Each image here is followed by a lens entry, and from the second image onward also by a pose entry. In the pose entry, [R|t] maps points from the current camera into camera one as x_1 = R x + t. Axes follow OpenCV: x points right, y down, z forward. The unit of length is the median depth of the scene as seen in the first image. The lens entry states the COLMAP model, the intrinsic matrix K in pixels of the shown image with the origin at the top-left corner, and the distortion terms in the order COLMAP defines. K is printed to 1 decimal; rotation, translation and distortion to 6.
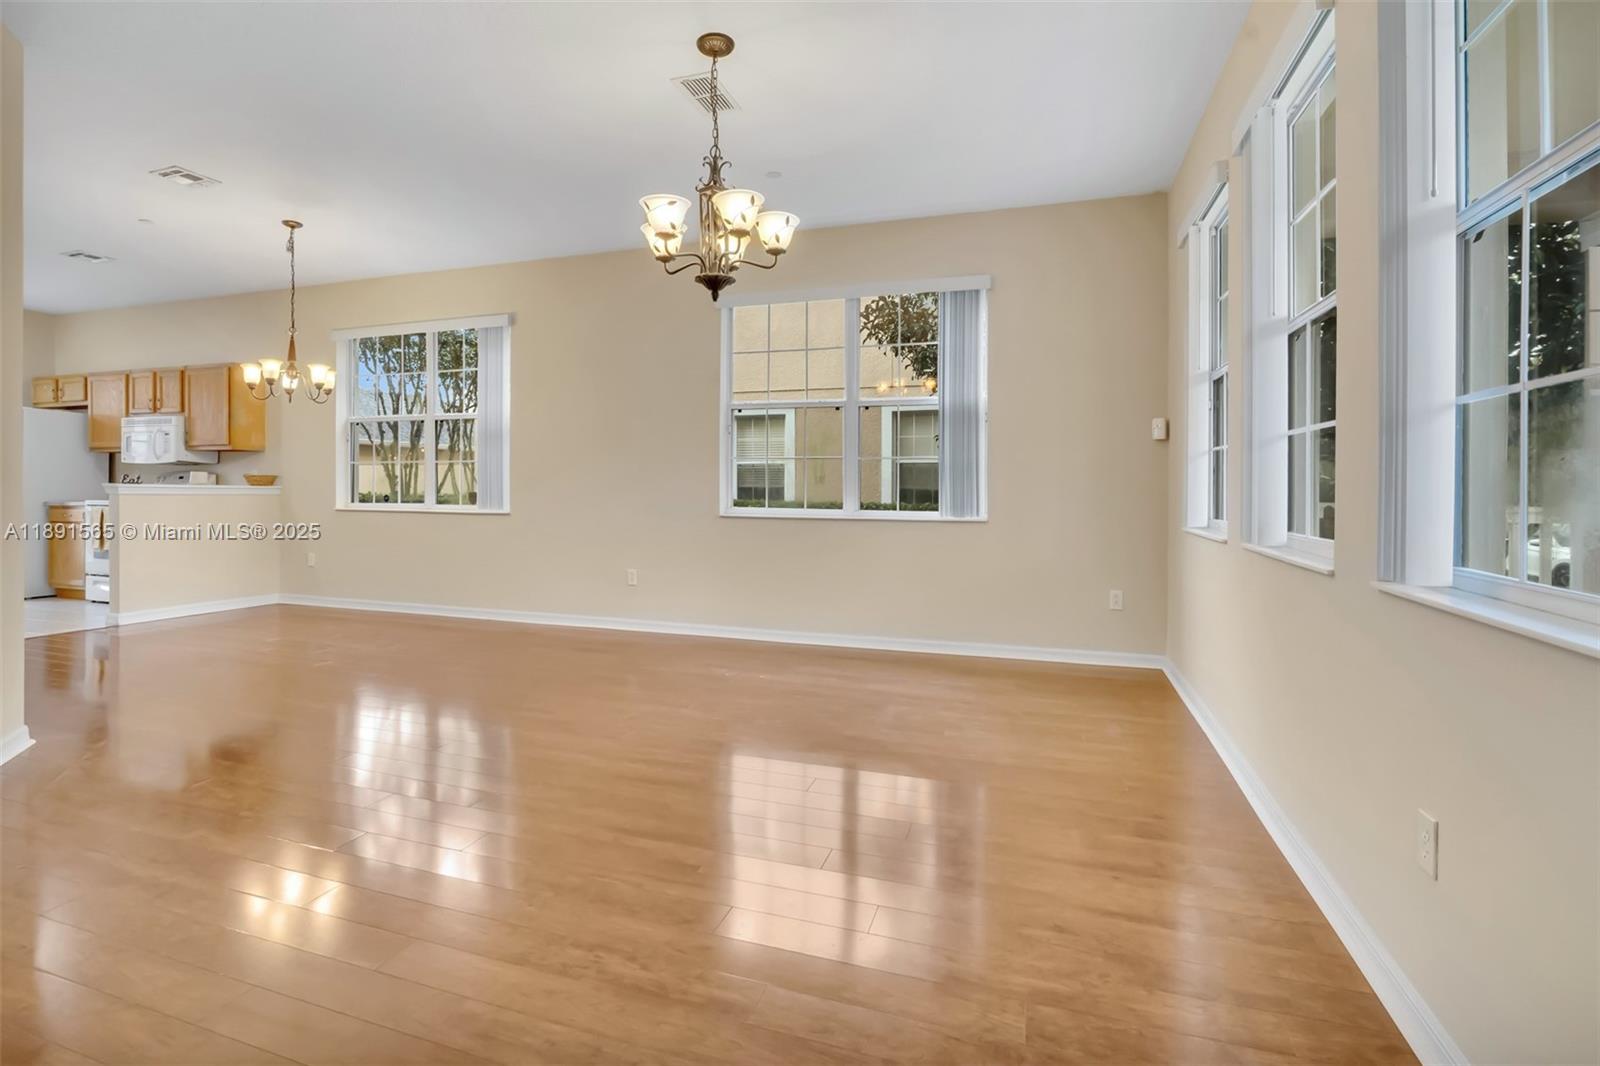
lens RADIAL K [[751.8, 0, 794.5], [0, 751.8, 500.9], [0, 0, 1]] dist [-0.015736, -0.000648]
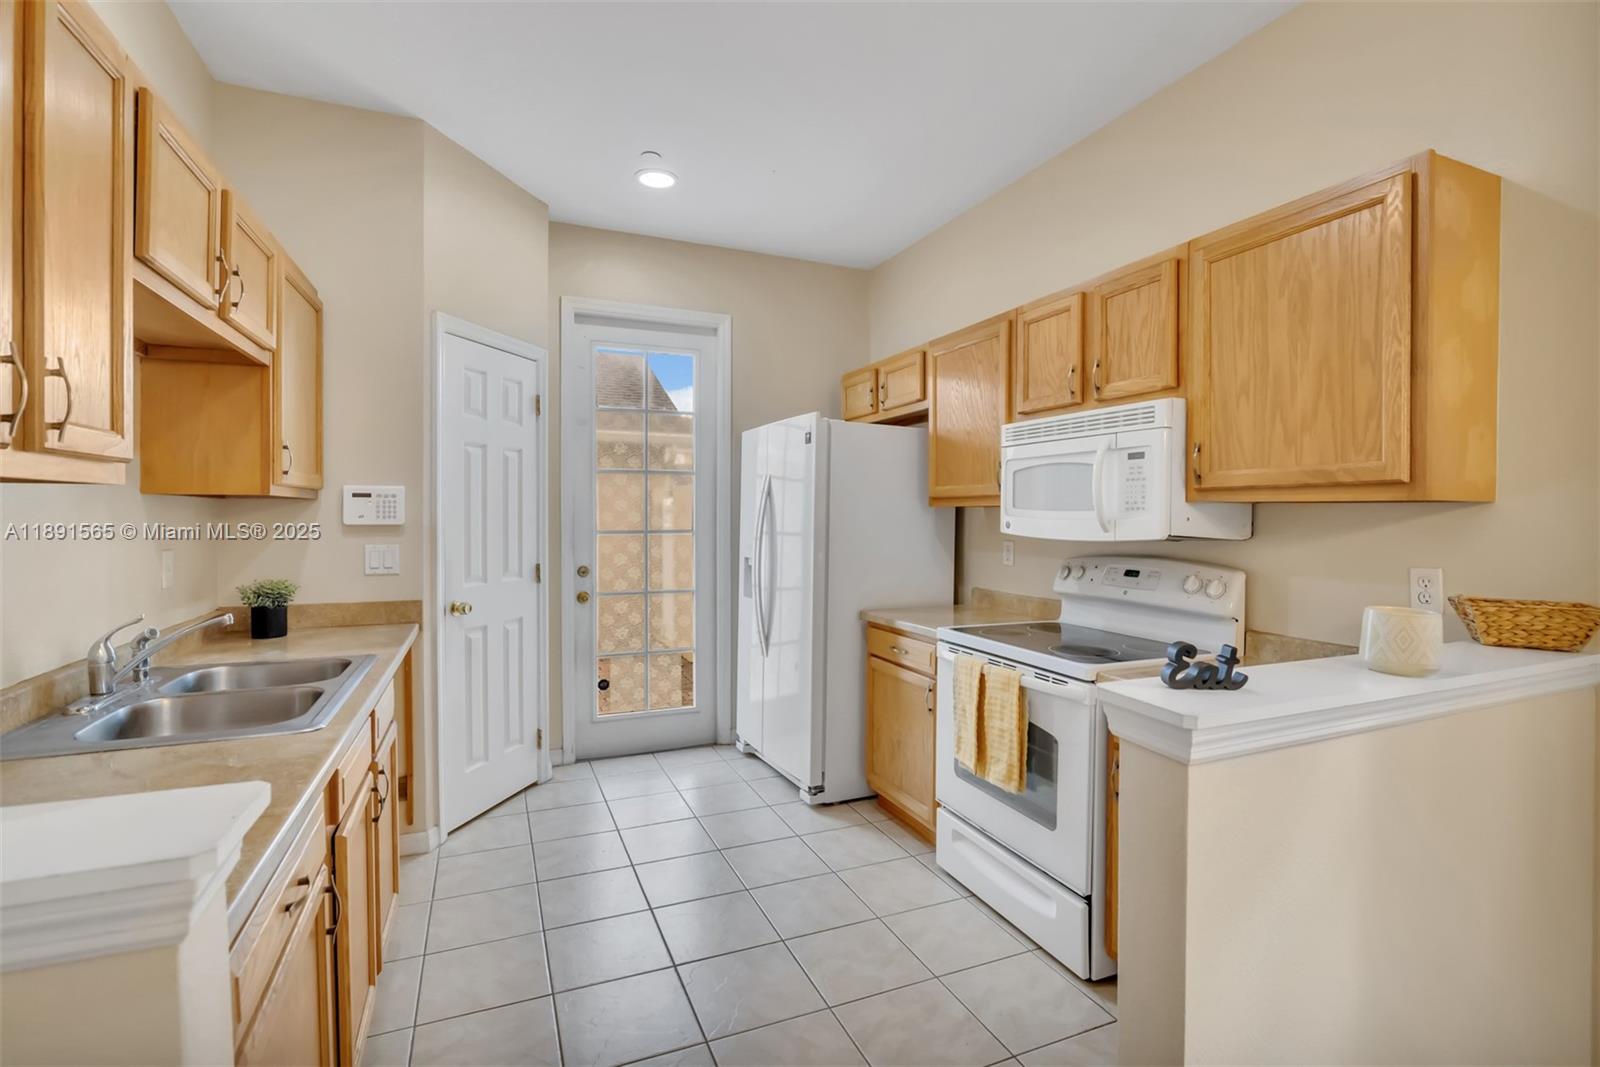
lens RADIAL K [[751.8, 0, 812.1], [0, 751.8, 526.2], [0, 0, 1]] dist [-0.015736, -0.000648]
pose [[0.673973, 0.007566, -0.738717, -0.686392], [-0.008762, 0.999959, 0.002248, -0.057042], [0.738704, 0.004957, 0.674012, 0.656826]]
